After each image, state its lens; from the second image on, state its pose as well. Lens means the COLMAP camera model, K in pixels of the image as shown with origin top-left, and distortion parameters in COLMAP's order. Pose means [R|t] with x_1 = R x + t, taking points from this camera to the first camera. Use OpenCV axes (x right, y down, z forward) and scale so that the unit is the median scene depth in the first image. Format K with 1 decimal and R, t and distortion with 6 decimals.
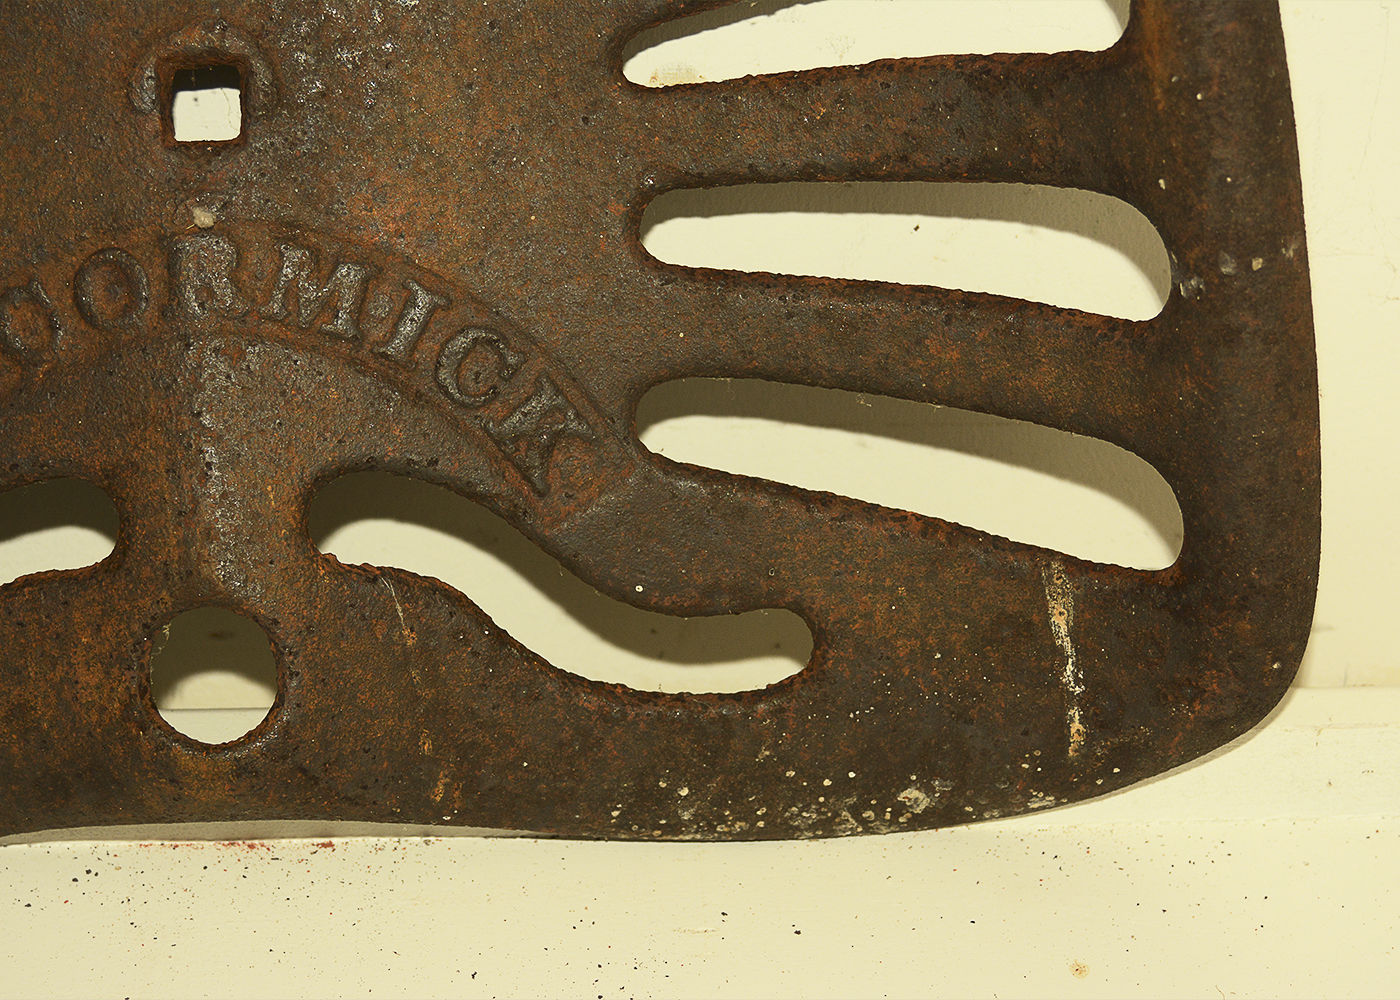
lens RADIAL K [[3065.7, 0, 694.2], [0, 3065.7, 495.4], [0, 0, 1]] dist [-0.099049, 0.000000]
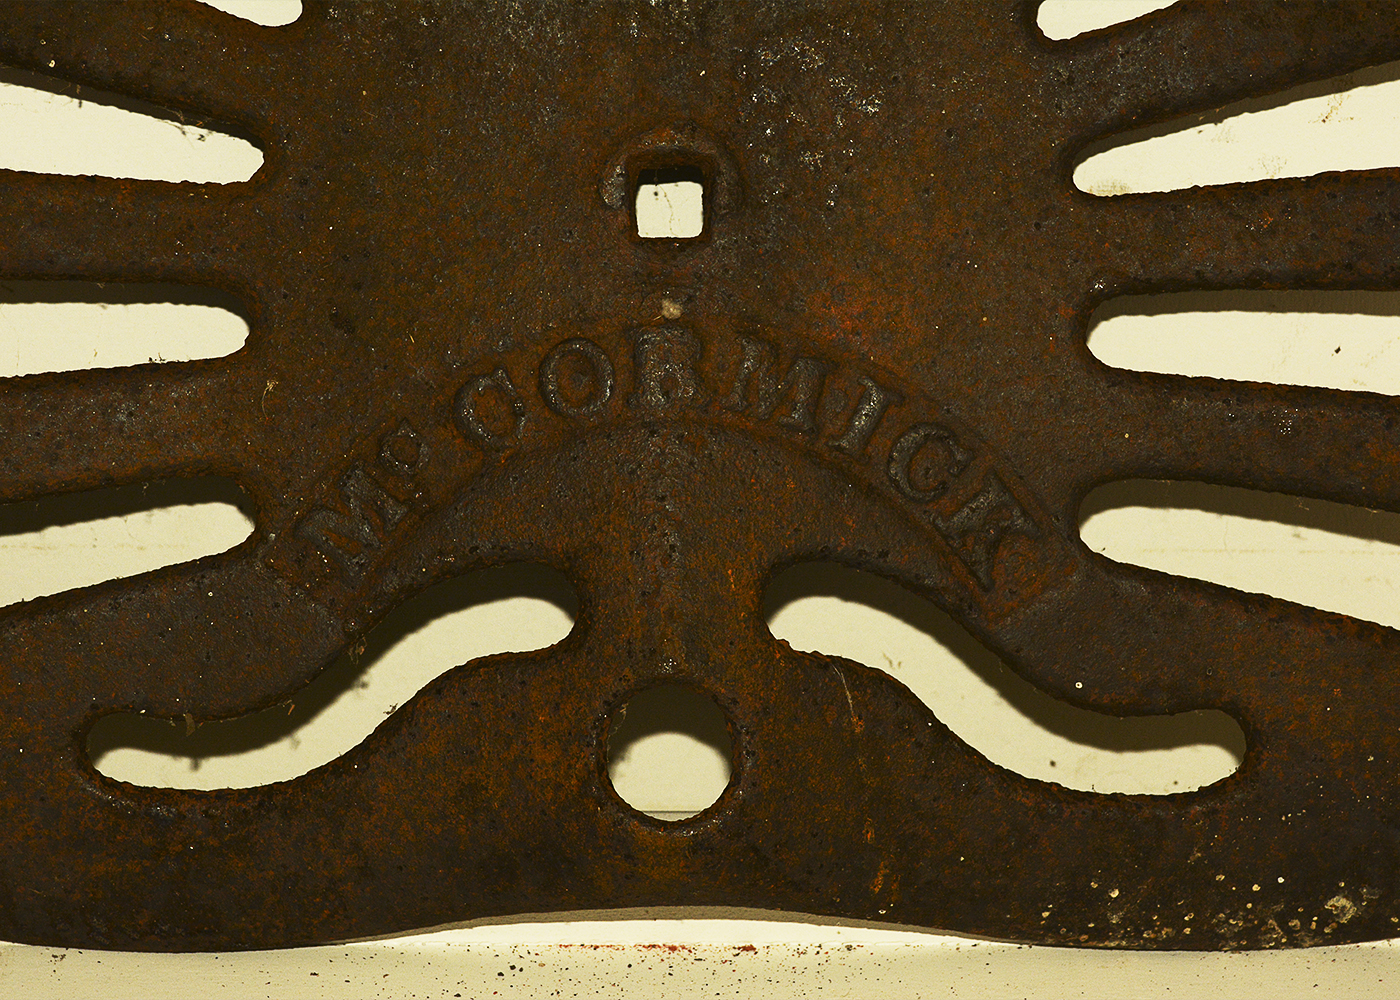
lens RADIAL K [[3894.5, 0, 697.8], [0, 3894.5, 506.3], [0, 0, 1]] dist [-0.053330, 0.000000]
pose [[0.999765, 0.019158, -0.010167, -0.134313], [-0.020122, 0.994254, -0.105136, 0.111287], [0.008095, 0.105316, 0.994406, -0.295567]]
